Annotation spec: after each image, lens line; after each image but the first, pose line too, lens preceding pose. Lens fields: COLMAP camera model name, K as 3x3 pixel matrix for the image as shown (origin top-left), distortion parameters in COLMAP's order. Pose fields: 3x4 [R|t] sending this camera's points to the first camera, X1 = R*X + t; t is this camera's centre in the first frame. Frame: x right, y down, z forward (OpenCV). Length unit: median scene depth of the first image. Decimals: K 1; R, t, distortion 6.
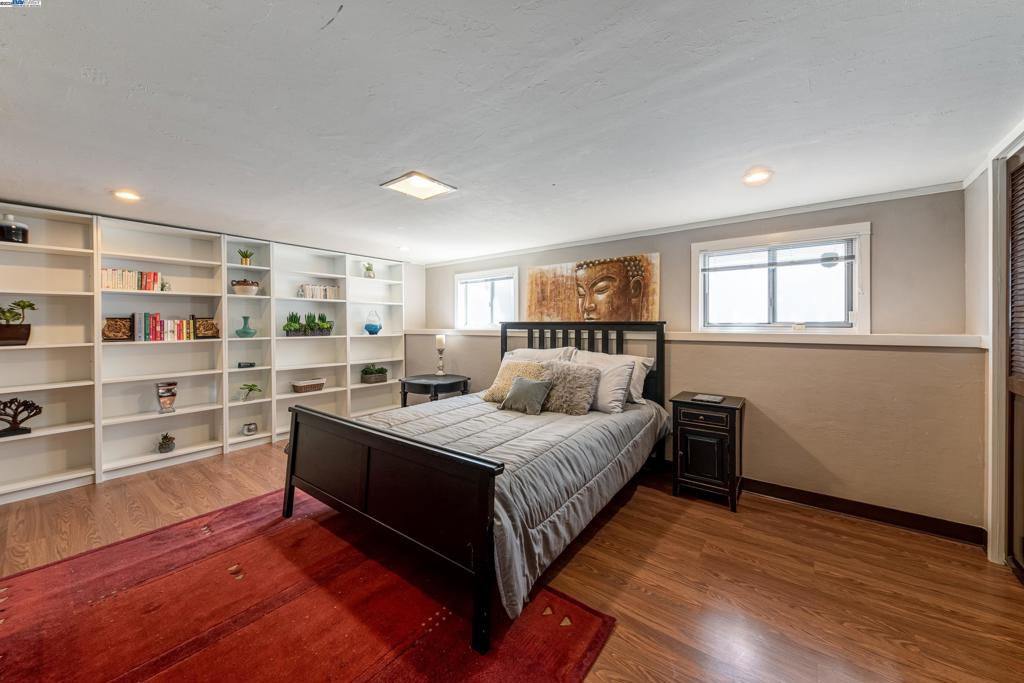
lens RADIAL K [[358.0, 0, 515.8], [0, 358.0, 328.5], [0, 0, 1]] dist [-0.001434, -0.000126]
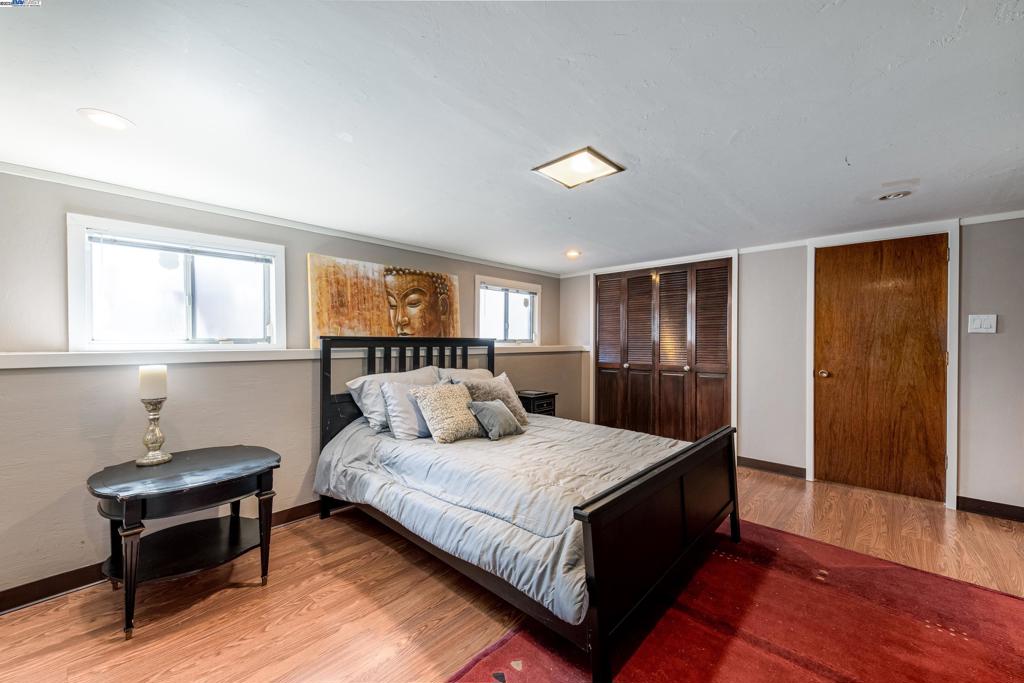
lens RADIAL K [[419.6, 0, 512.0], [0, 419.6, 341.5], [0, 0, 1]] dist [0.001336, 0.000063]
pose [[0.090580, -0.004423, 0.995879, -0.795000], [0.007401, 0.999966, 0.003768, -0.010957], [-0.995862, 0.007029, 0.090609, 0.642199]]
